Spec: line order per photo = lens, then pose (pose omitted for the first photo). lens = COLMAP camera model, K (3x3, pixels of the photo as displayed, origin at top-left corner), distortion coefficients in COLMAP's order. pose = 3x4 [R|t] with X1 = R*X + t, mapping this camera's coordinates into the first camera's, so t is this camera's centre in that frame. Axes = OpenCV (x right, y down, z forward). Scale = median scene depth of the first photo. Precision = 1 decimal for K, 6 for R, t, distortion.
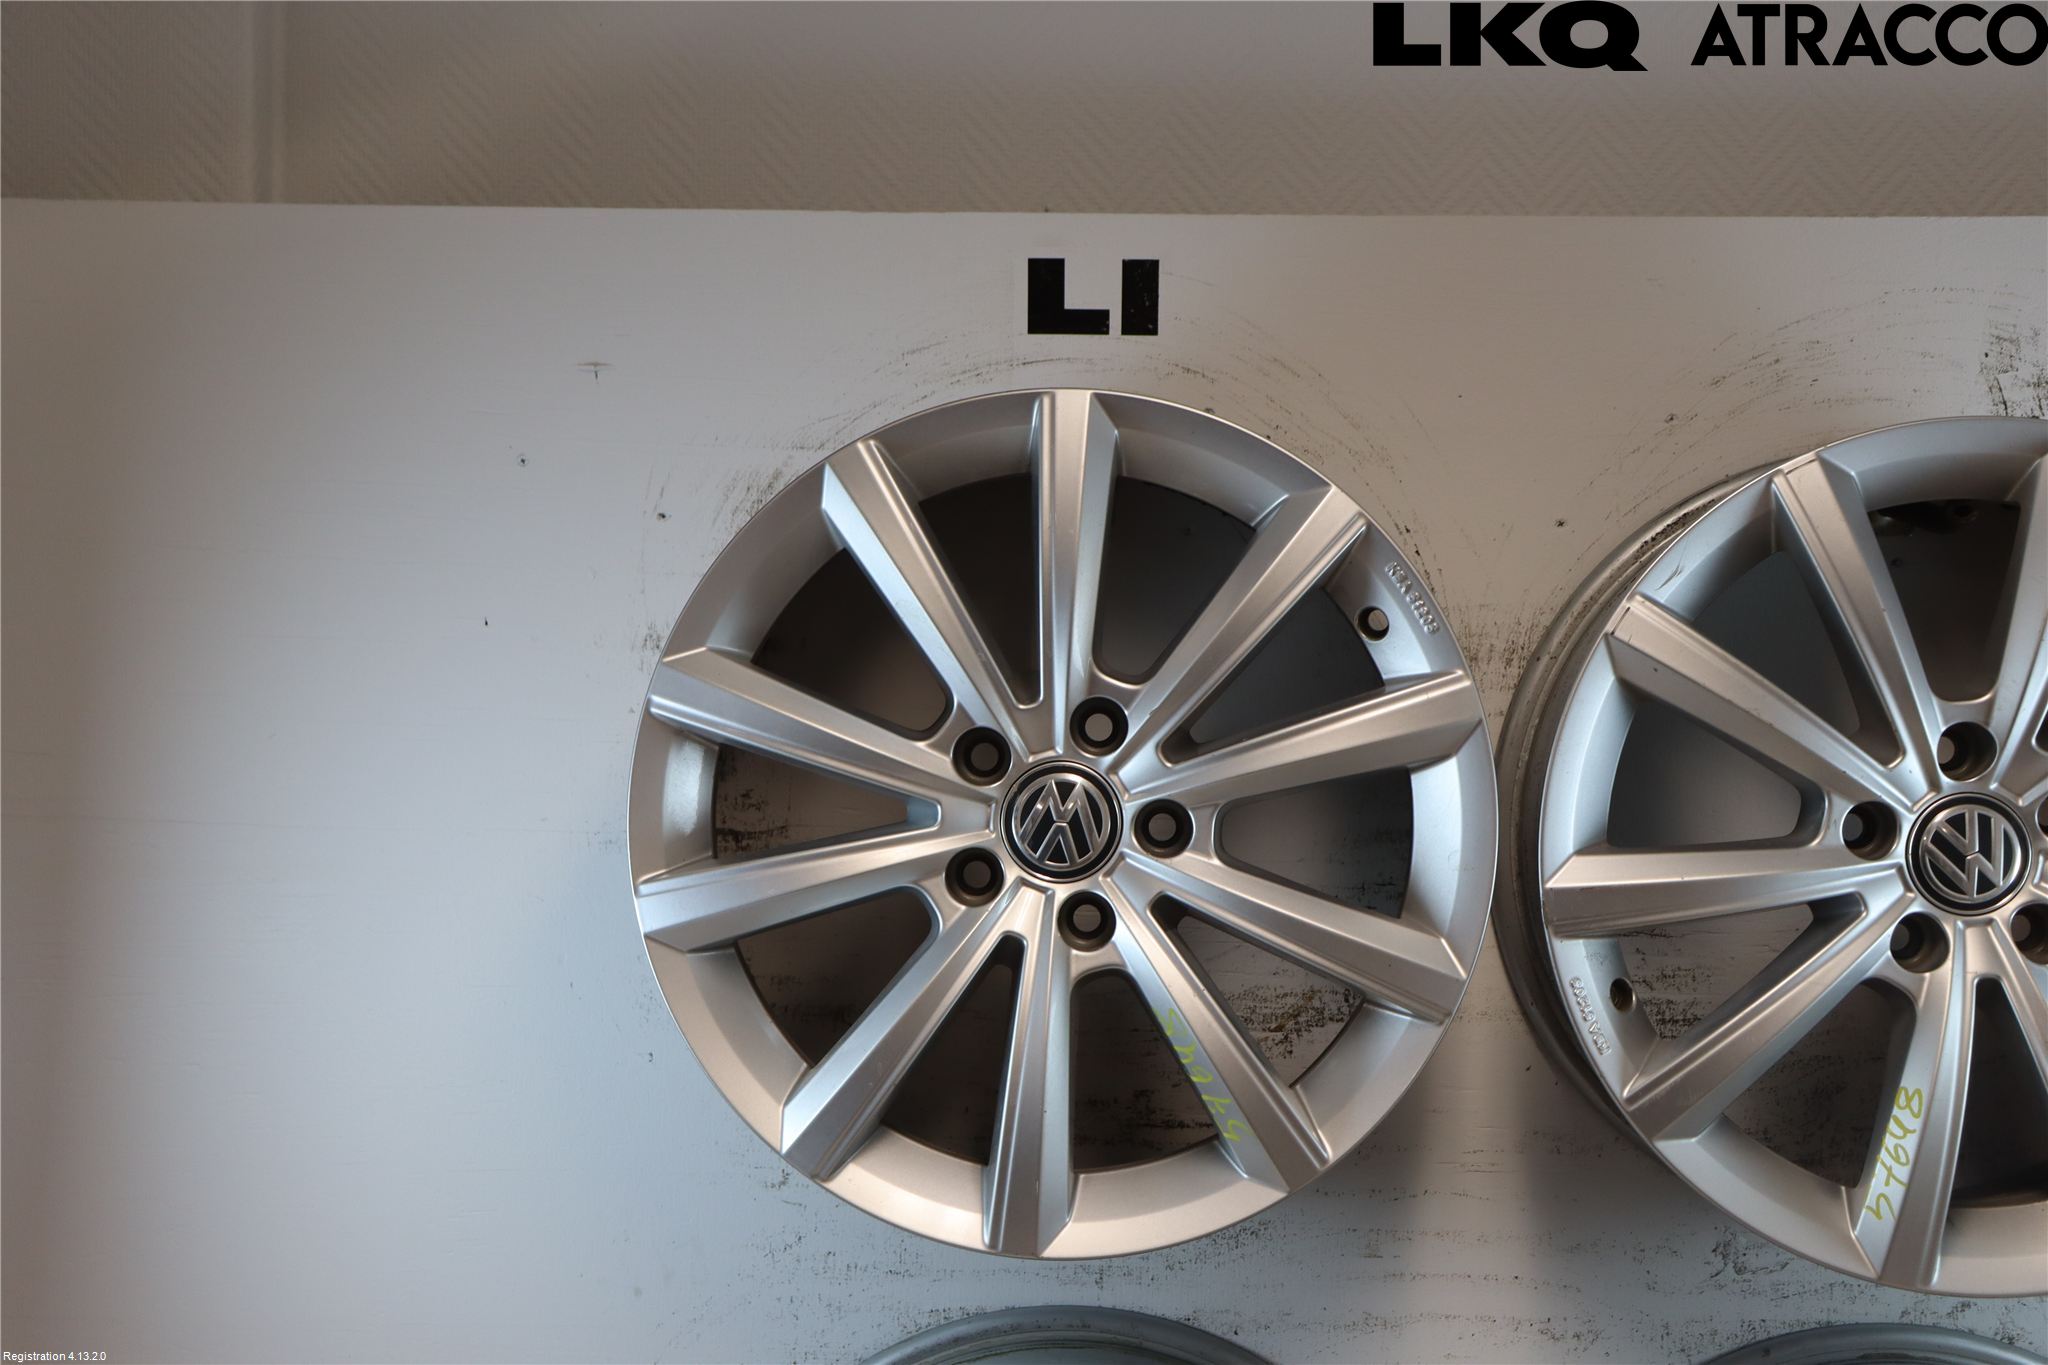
lens RADIAL K [[3128.8, 0, 1040.3], [0, 3128.8, 730.4], [0, 0, 1]] dist [0.130186, 0.000000]
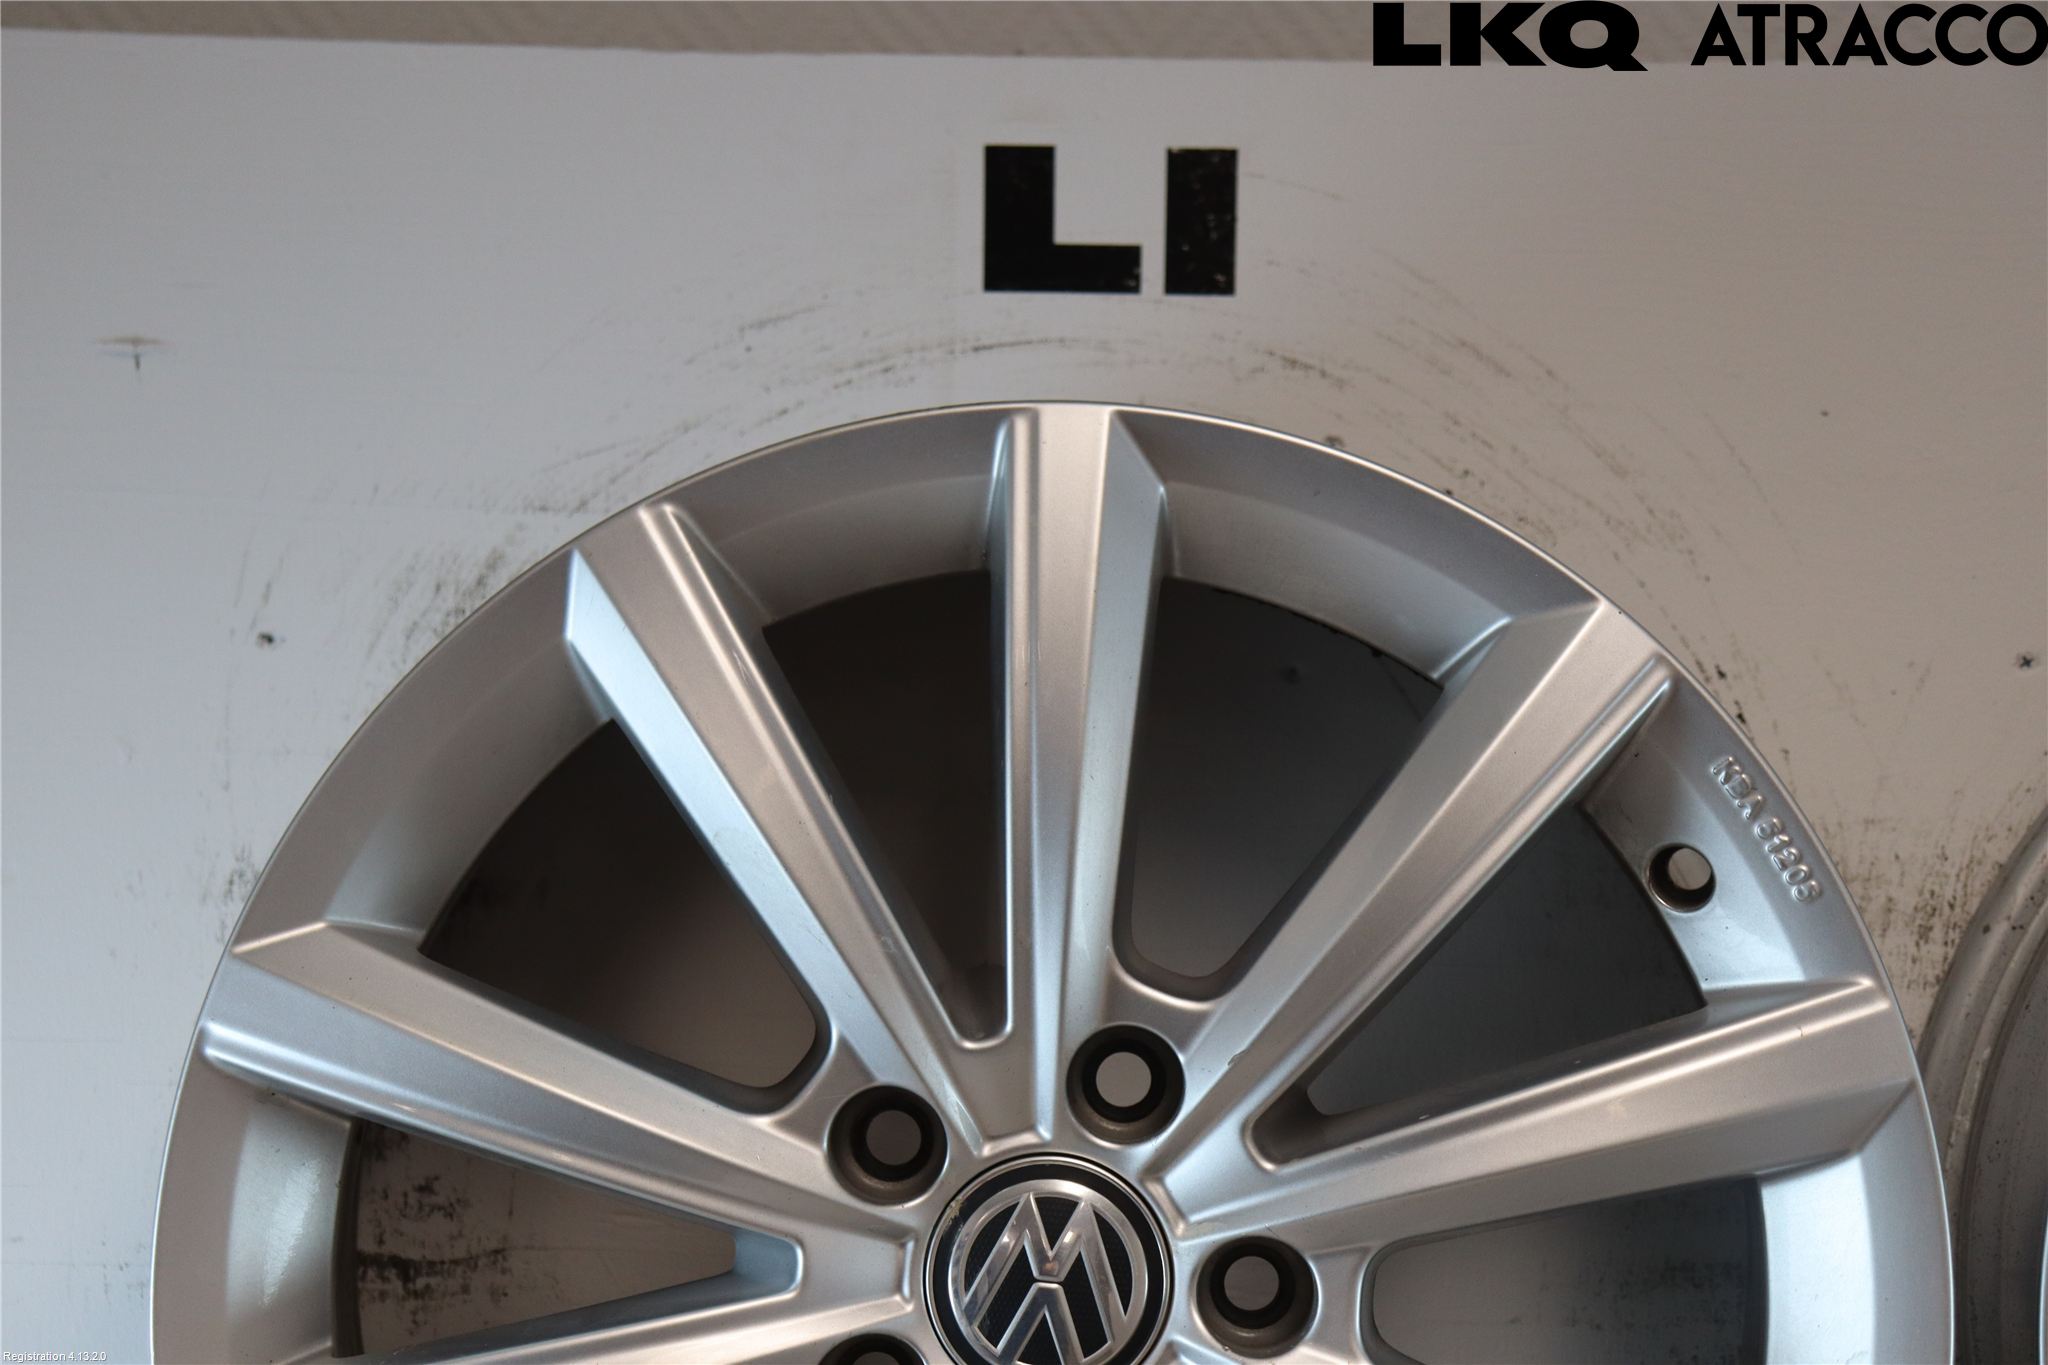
lens RADIAL K [[4491.7, 0, 1034.9], [0, 4491.7, 697.4], [0, 0, 1]] dist [0.390771, 0.000000]
pose [[0.999954, 0.004002, 0.008678, -0.001890], [-0.003698, 0.999389, -0.034743, -0.037373], [-0.008812, 0.034709, 0.999359, 0.288037]]
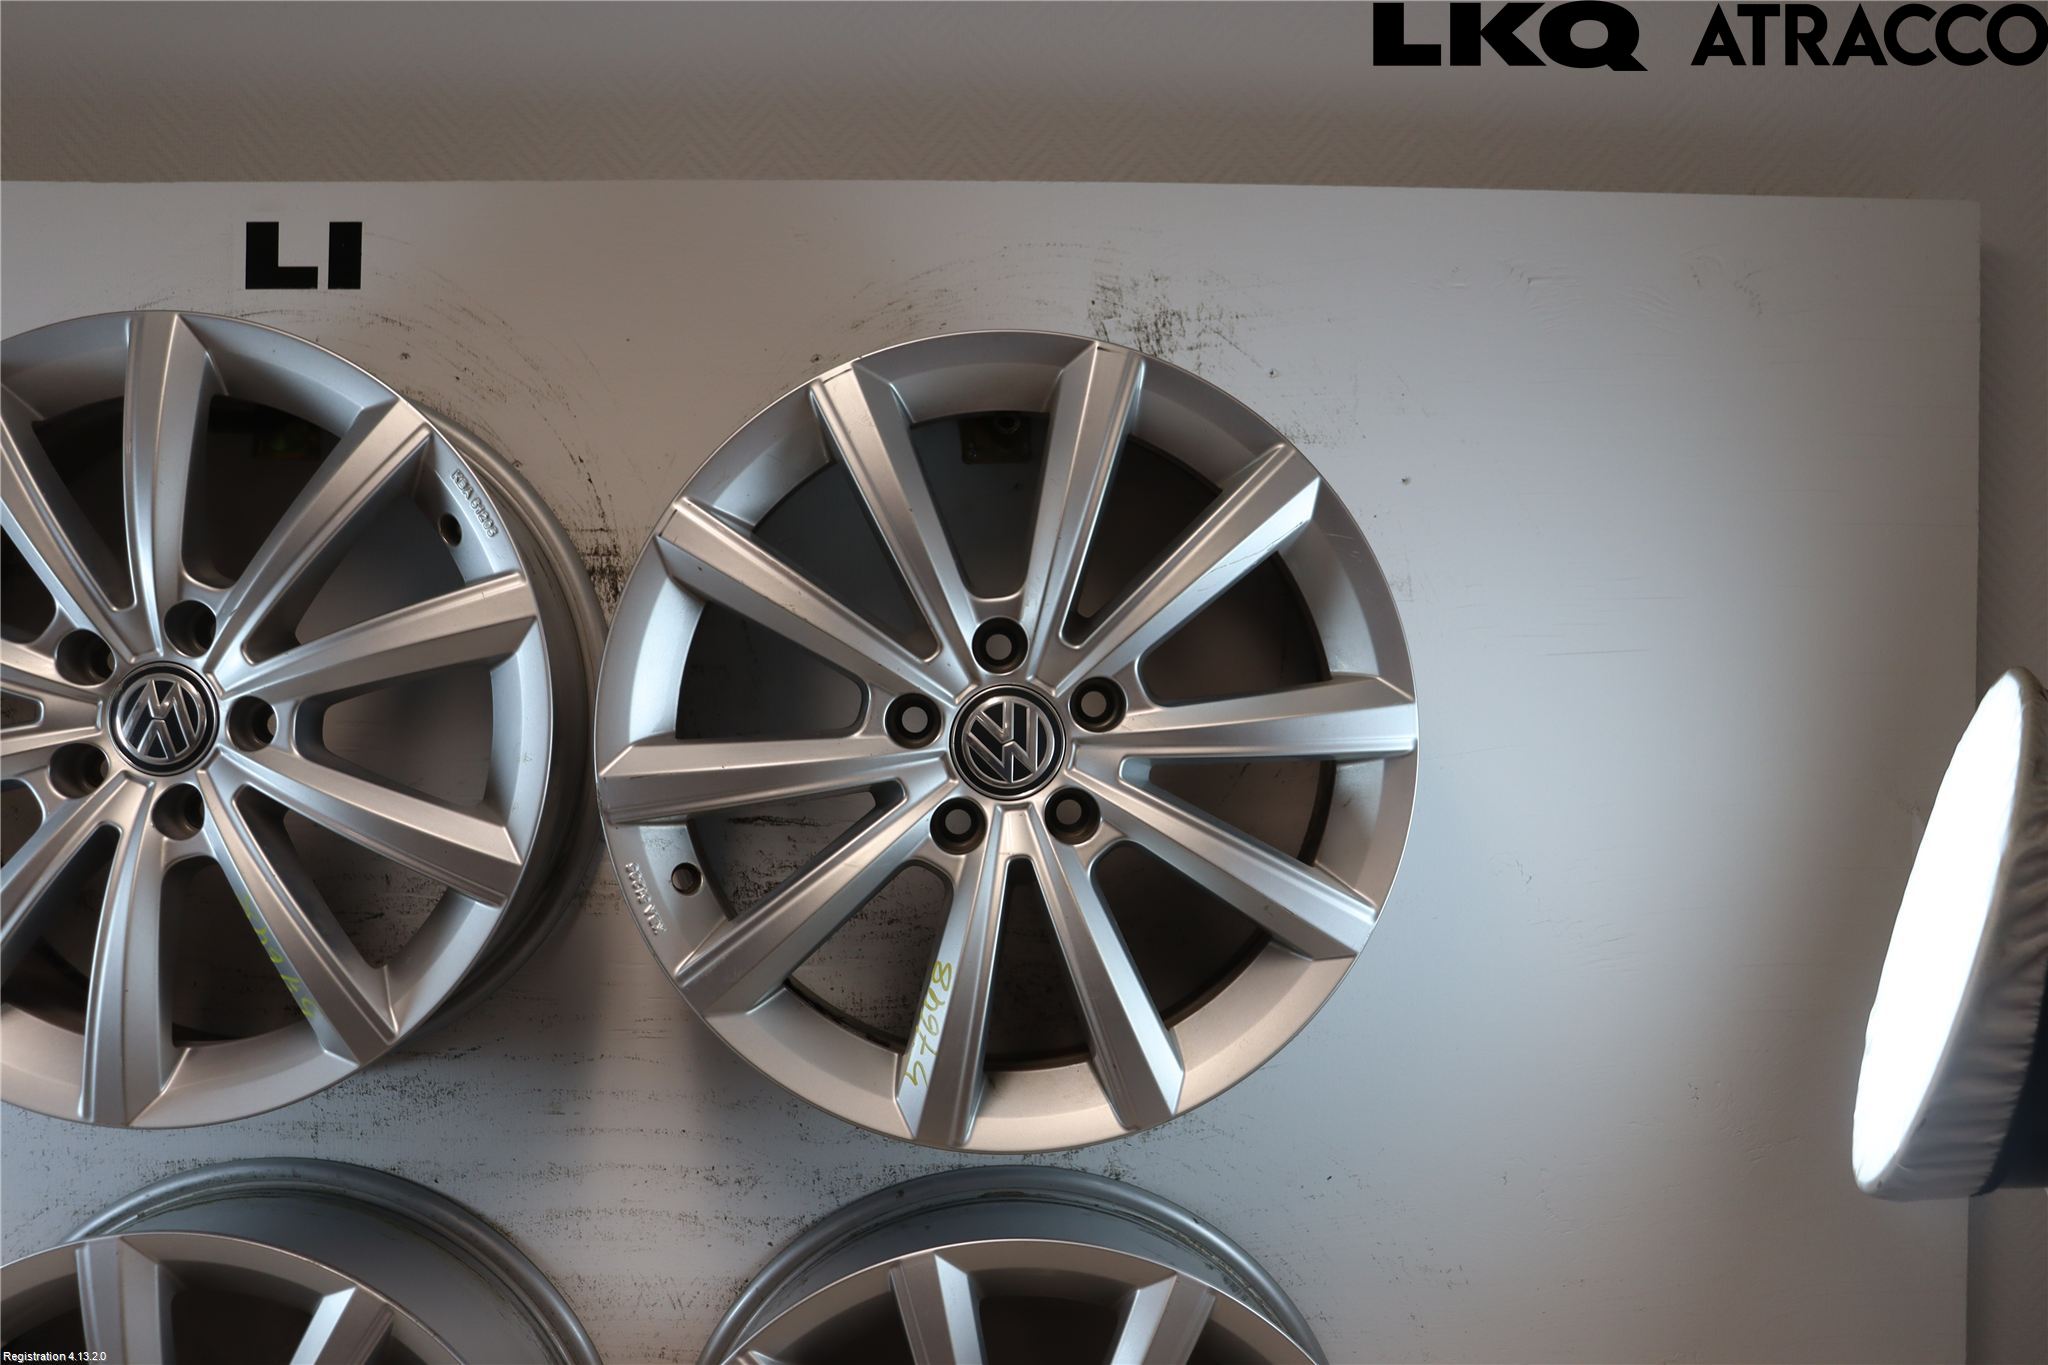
lens RADIAL K [[2016.1, 0, 1015.2], [0, 2016.1, 701.9], [0, 0, 1]] dist [-0.114651, 0.000000]
pose [[0.999605, -0.007576, 0.027062, 0.278509], [0.007641, 0.999968, -0.002311, 0.027270], [-0.027043, 0.002517, 0.999631, 0.322874]]
